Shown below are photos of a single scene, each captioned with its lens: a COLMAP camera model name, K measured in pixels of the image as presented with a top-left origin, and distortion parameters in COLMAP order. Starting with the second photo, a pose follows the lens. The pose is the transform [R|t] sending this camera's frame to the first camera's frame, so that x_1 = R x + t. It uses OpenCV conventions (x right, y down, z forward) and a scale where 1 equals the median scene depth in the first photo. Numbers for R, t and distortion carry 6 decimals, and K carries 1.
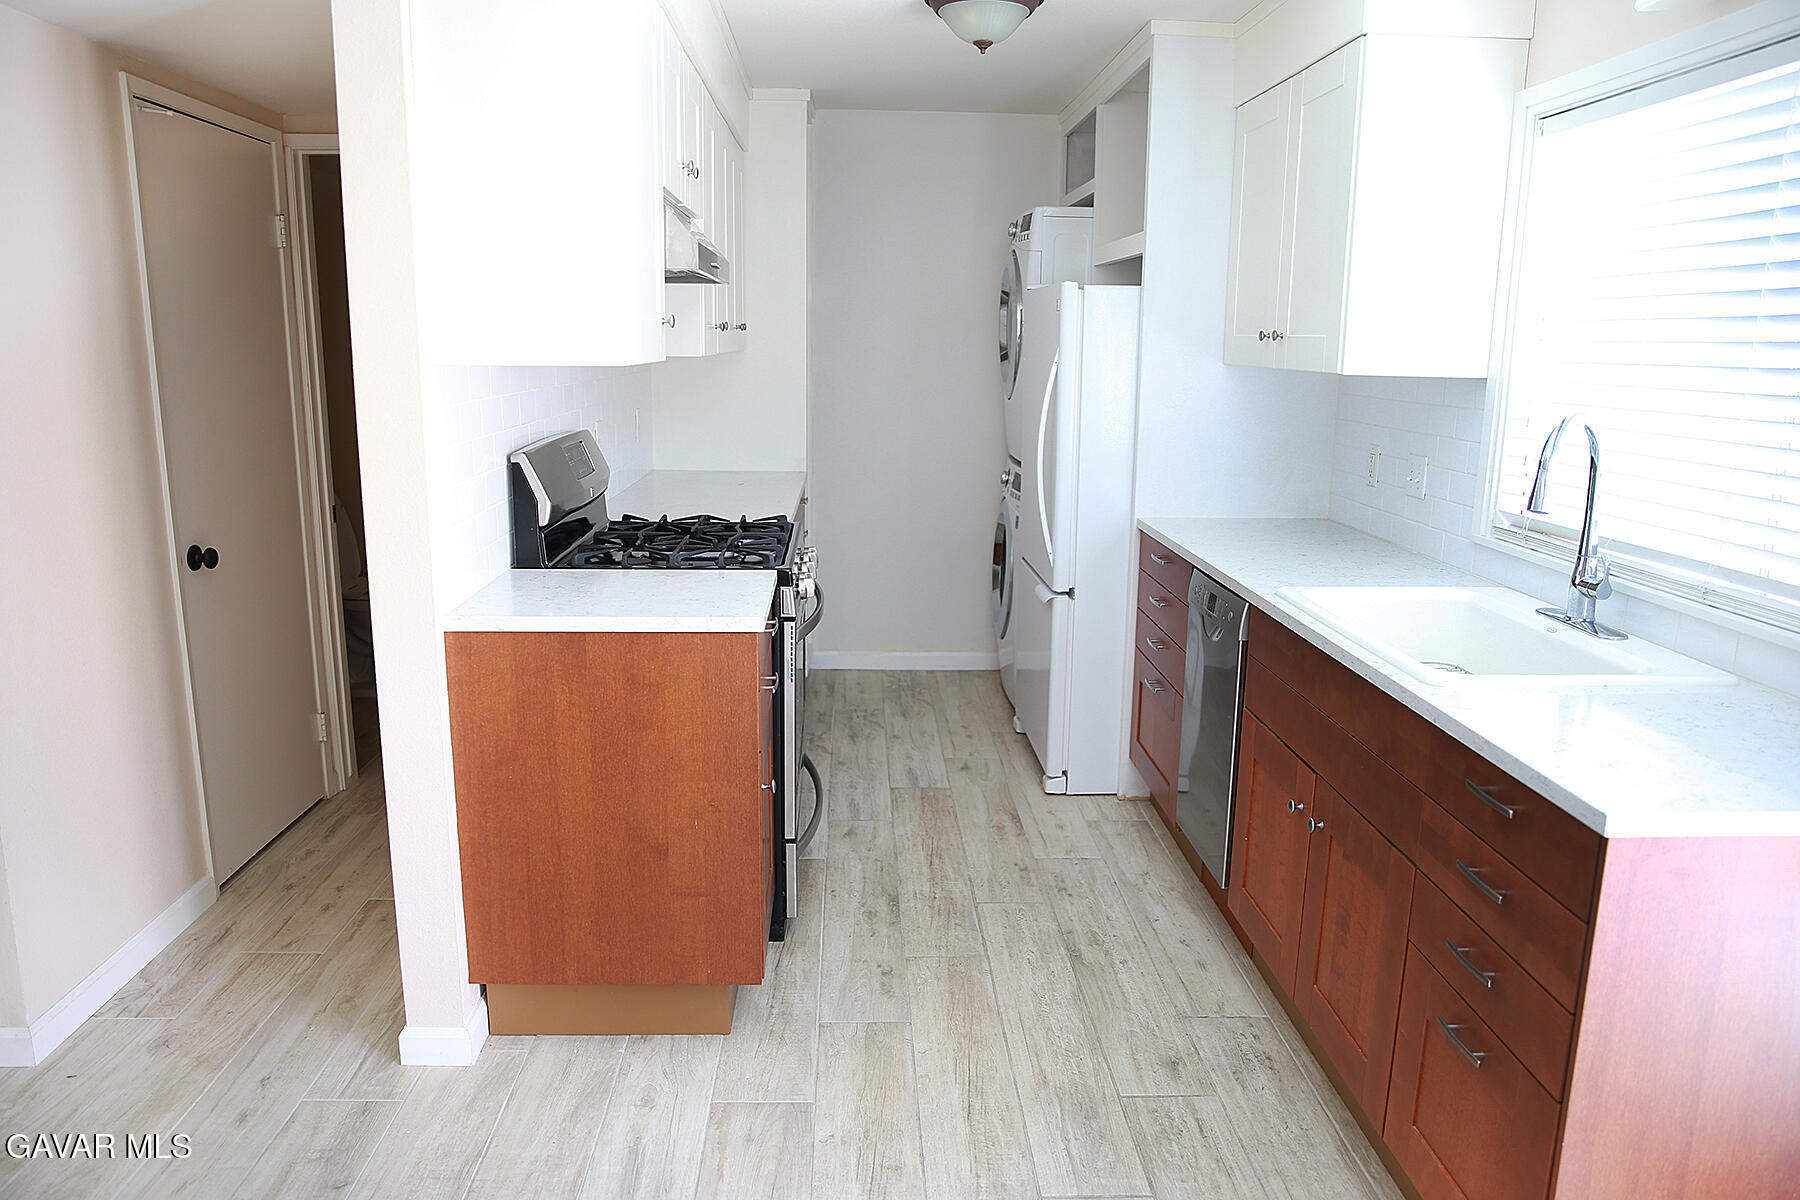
lens RADIAL K [[1243.3, 0, 894.8], [0, 1243.3, 602.8], [0, 0, 1]] dist [-0.108651, 0.090757]
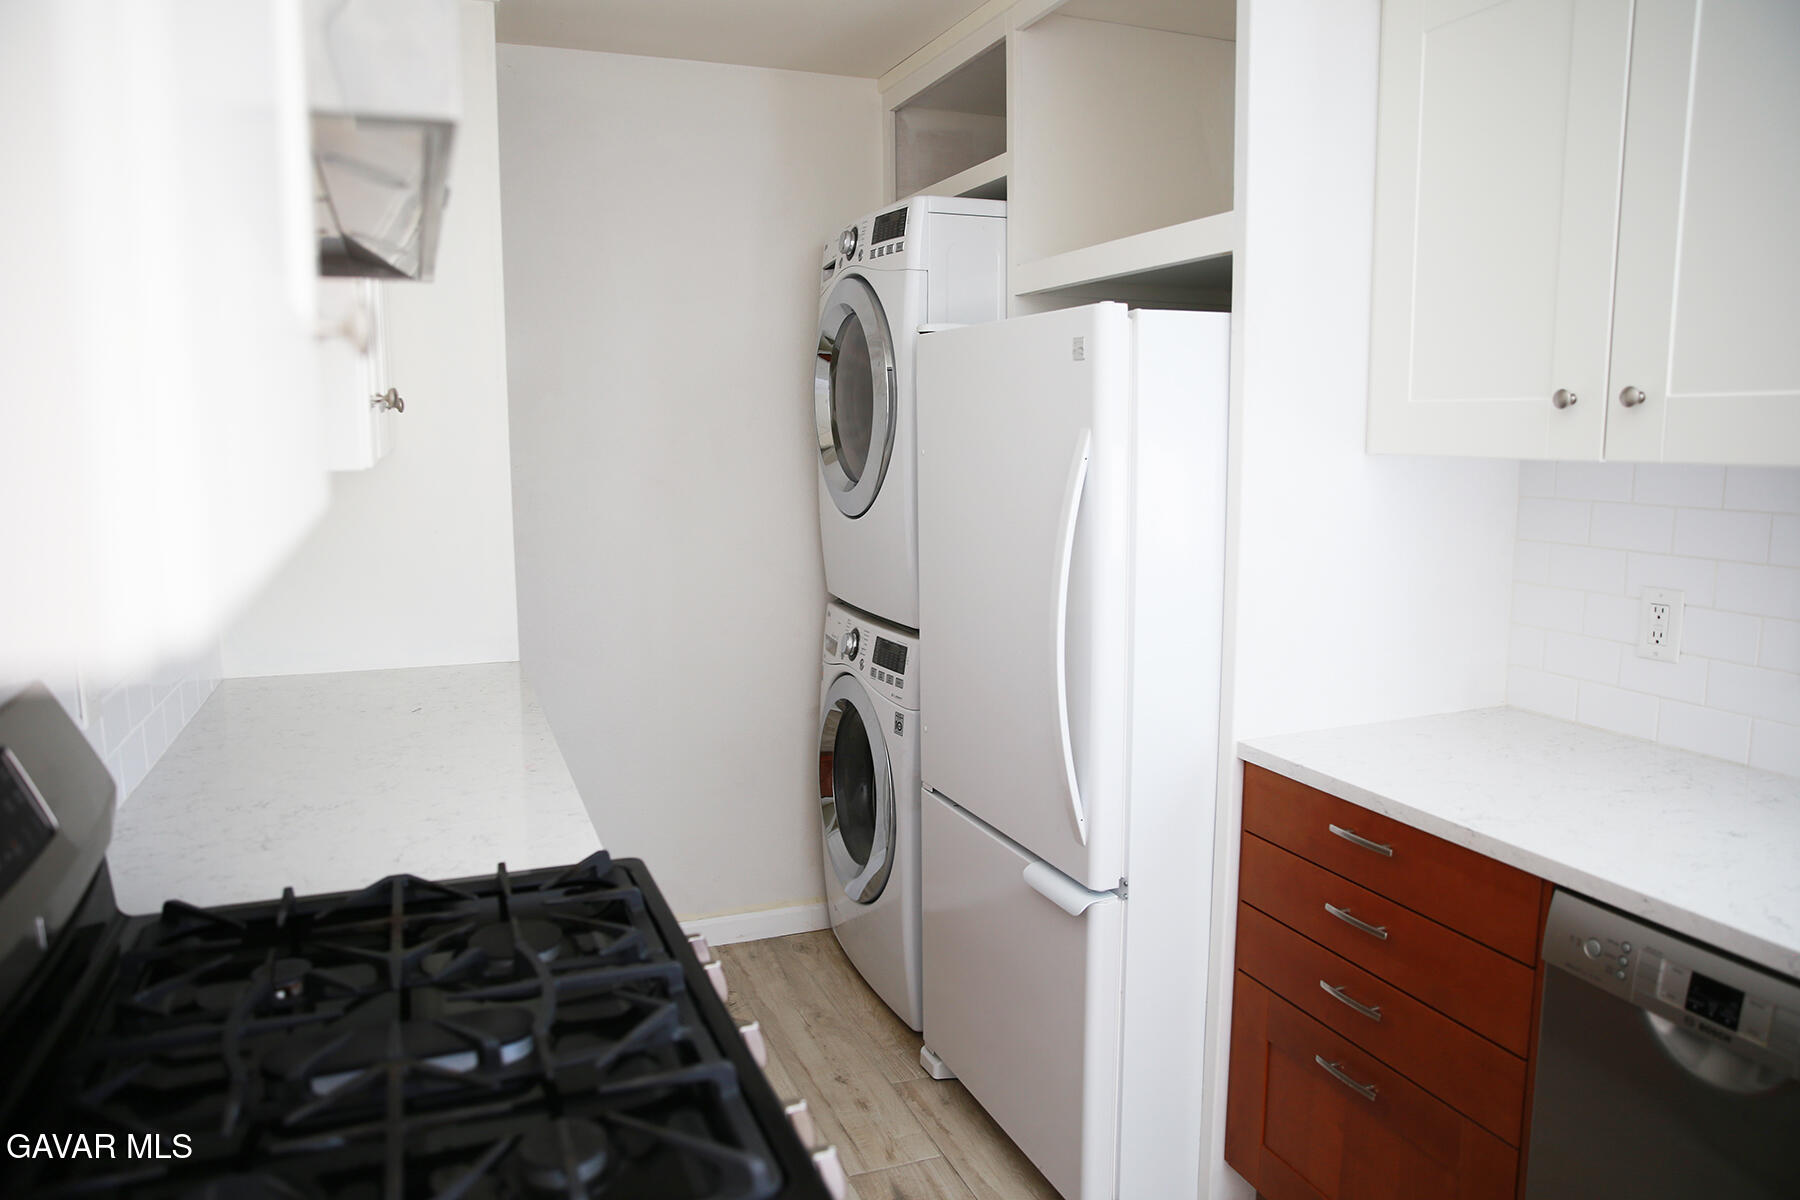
lens RADIAL K [[1234.2, 0, 900.0], [0, 1234.2, 600.0], [0, 0, 1]] dist [-0.116560, 0.086421]
pose [[0.942602, -0.061445, 0.328217, -0.144314], [0.084599, 0.994799, -0.056724, -0.141590], [-0.323025, 0.081235, 0.942898, 0.685778]]
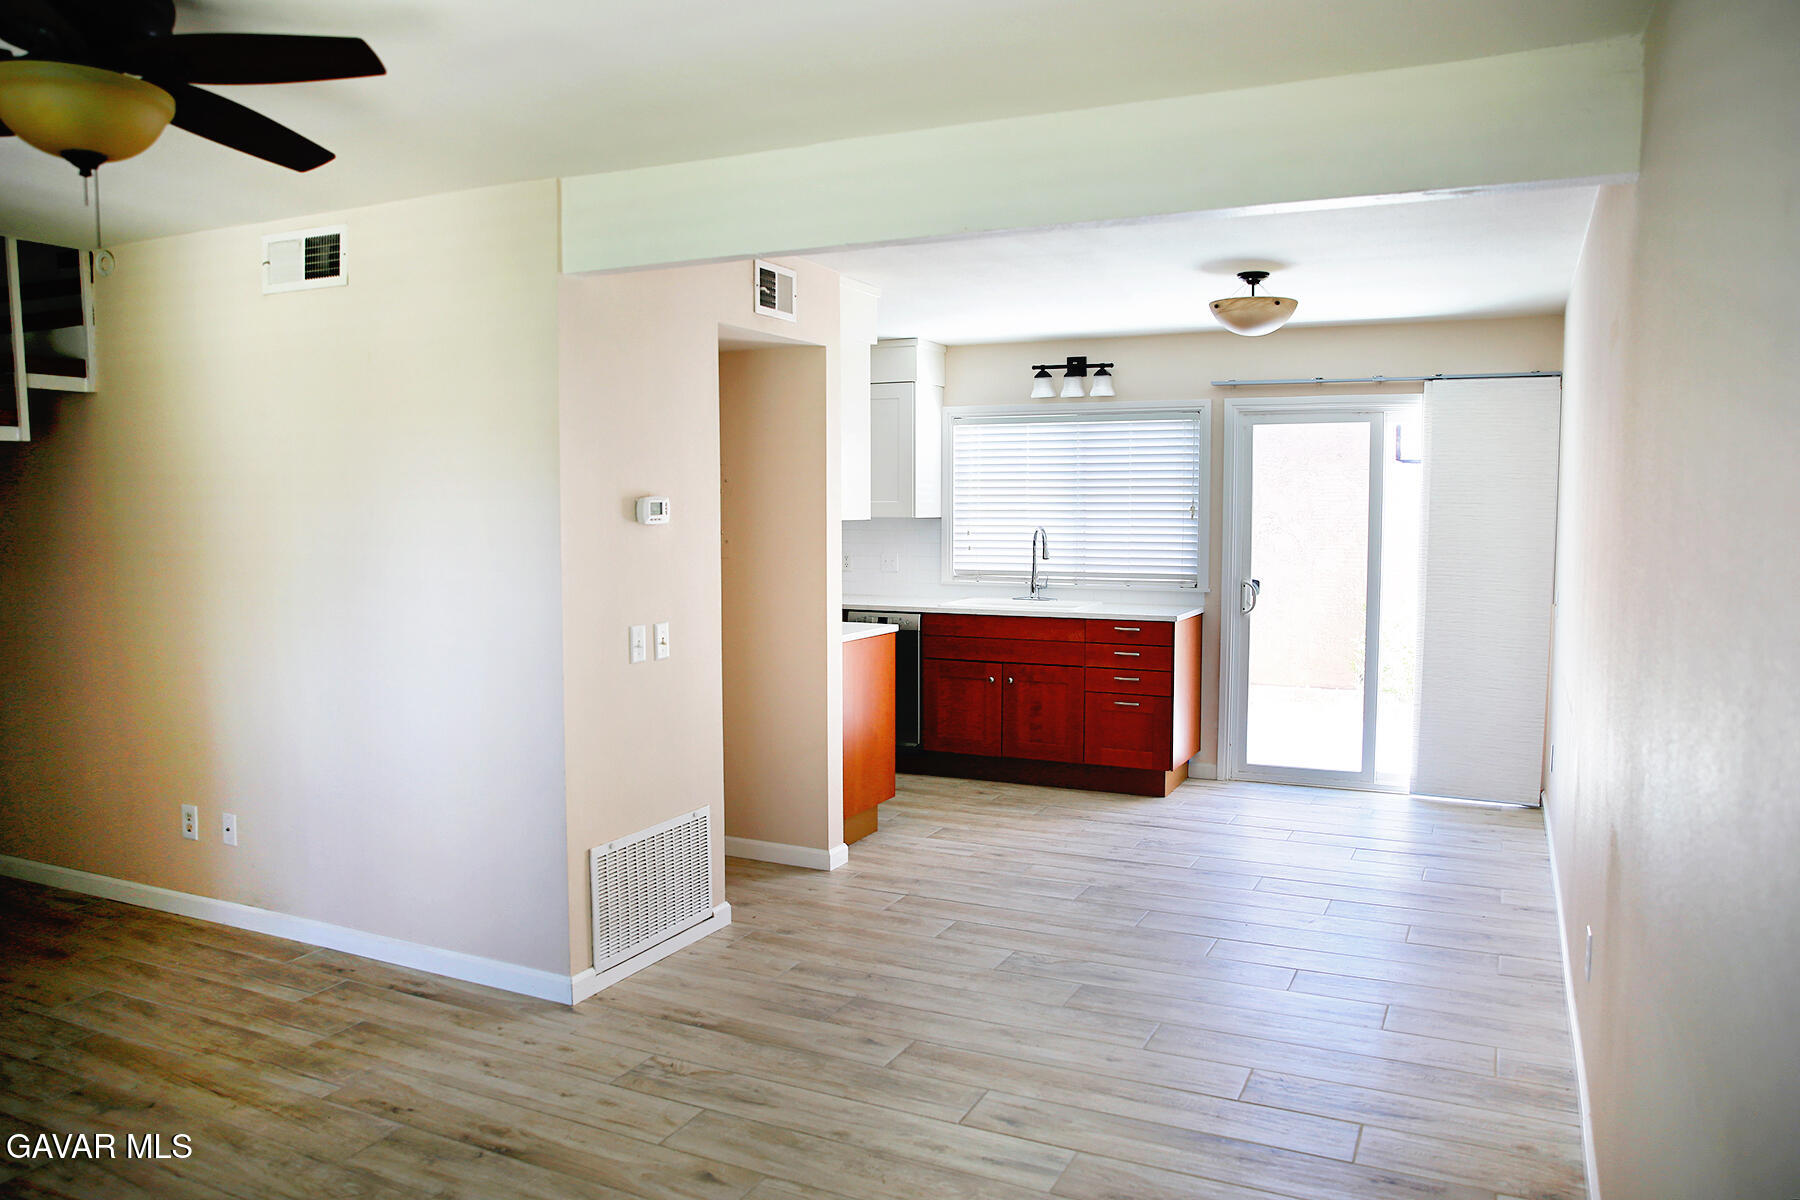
lens RADIAL K [[1291.6, 0, 895.0], [0, 1291.6, 603.9], [0, 0, 1]] dist [-0.107507, 0.089645]
pose [[0.470102, -0.078470, 0.879117, -1.771596], [0.190618, 0.981560, -0.014317, 0.006288], [-0.861782, 0.174306, 0.476392, -0.129710]]
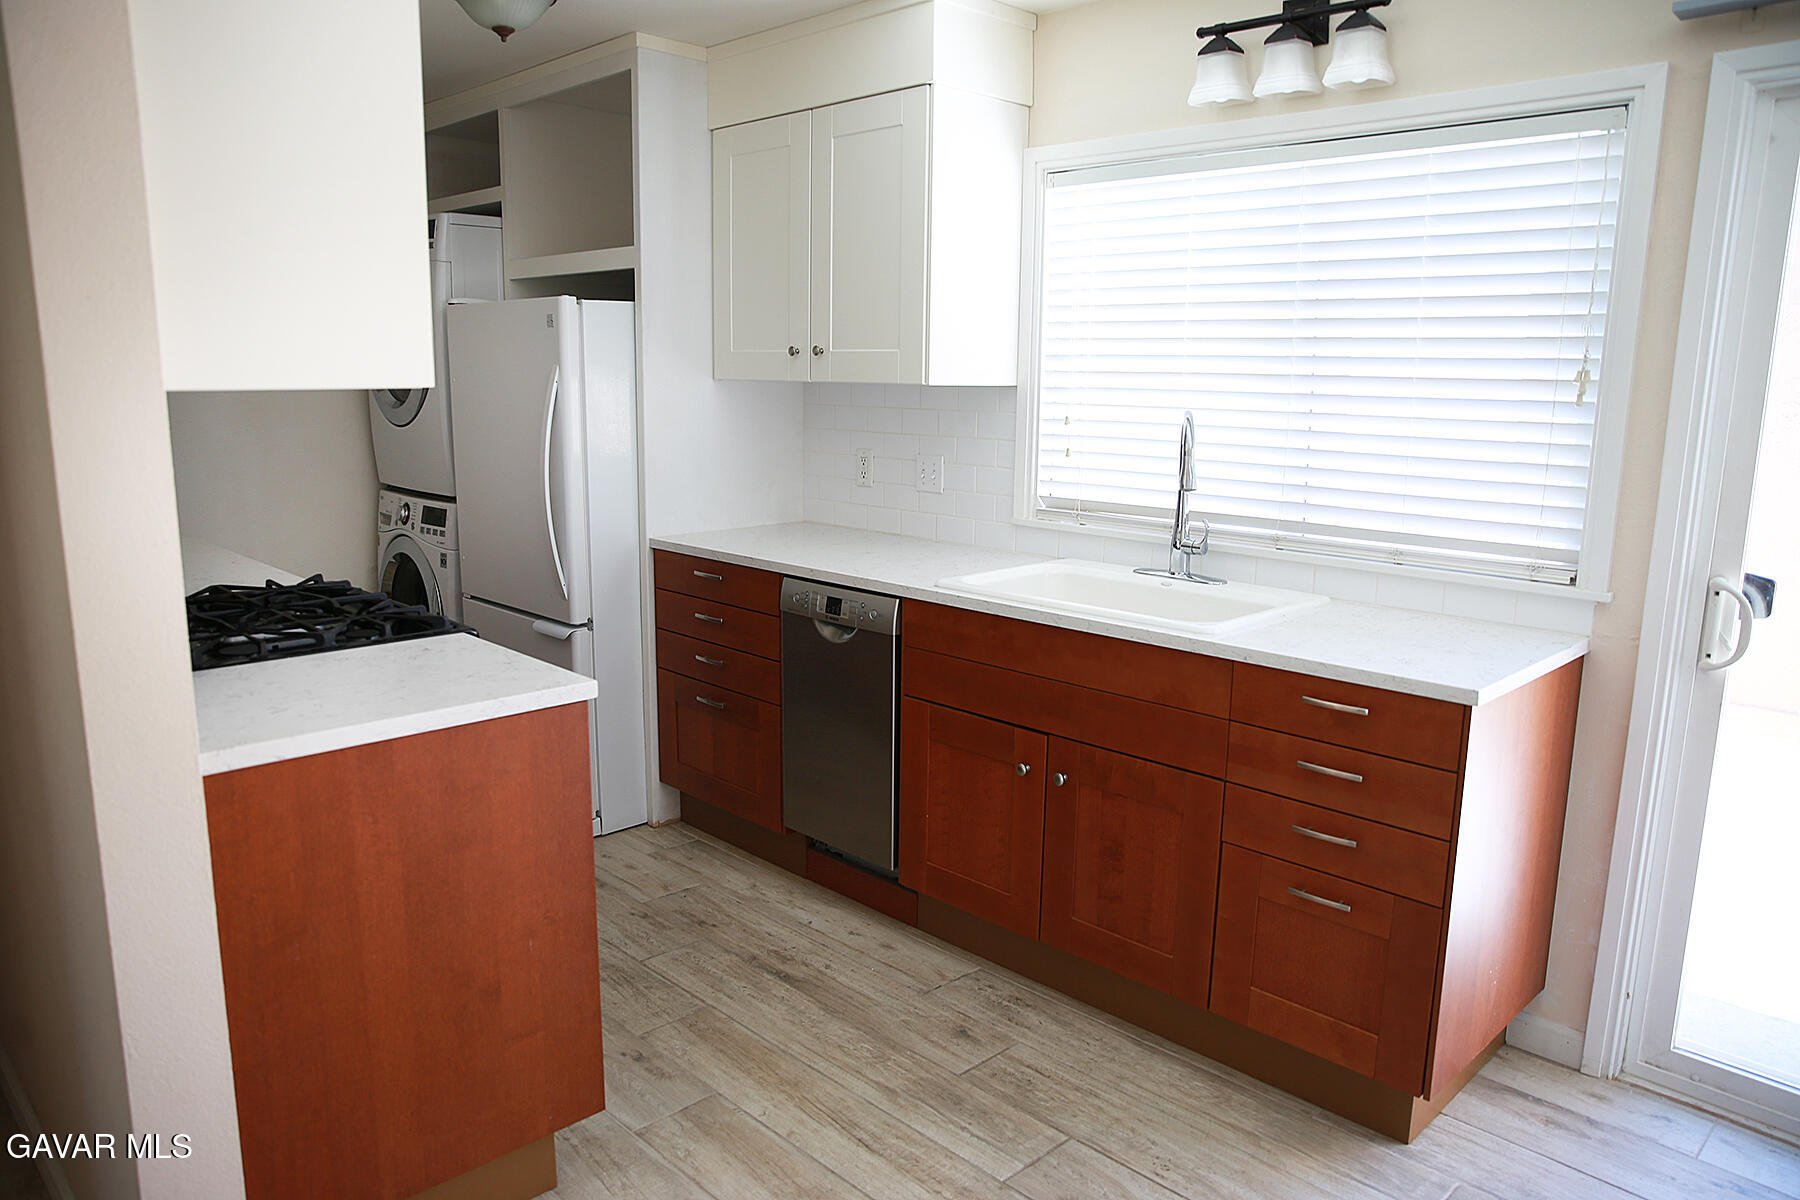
lens RADIAL K [[1243.3, 0, 894.8], [0, 1243.3, 602.8], [0, 0, 1]] dist [-0.108651, 0.090757]
pose [[0.738015, -0.127329, 0.662662, -0.401881], [0.137194, 0.989838, 0.037401, -0.035150], [-0.660690, 0.063311, 0.747984, 0.179834]]
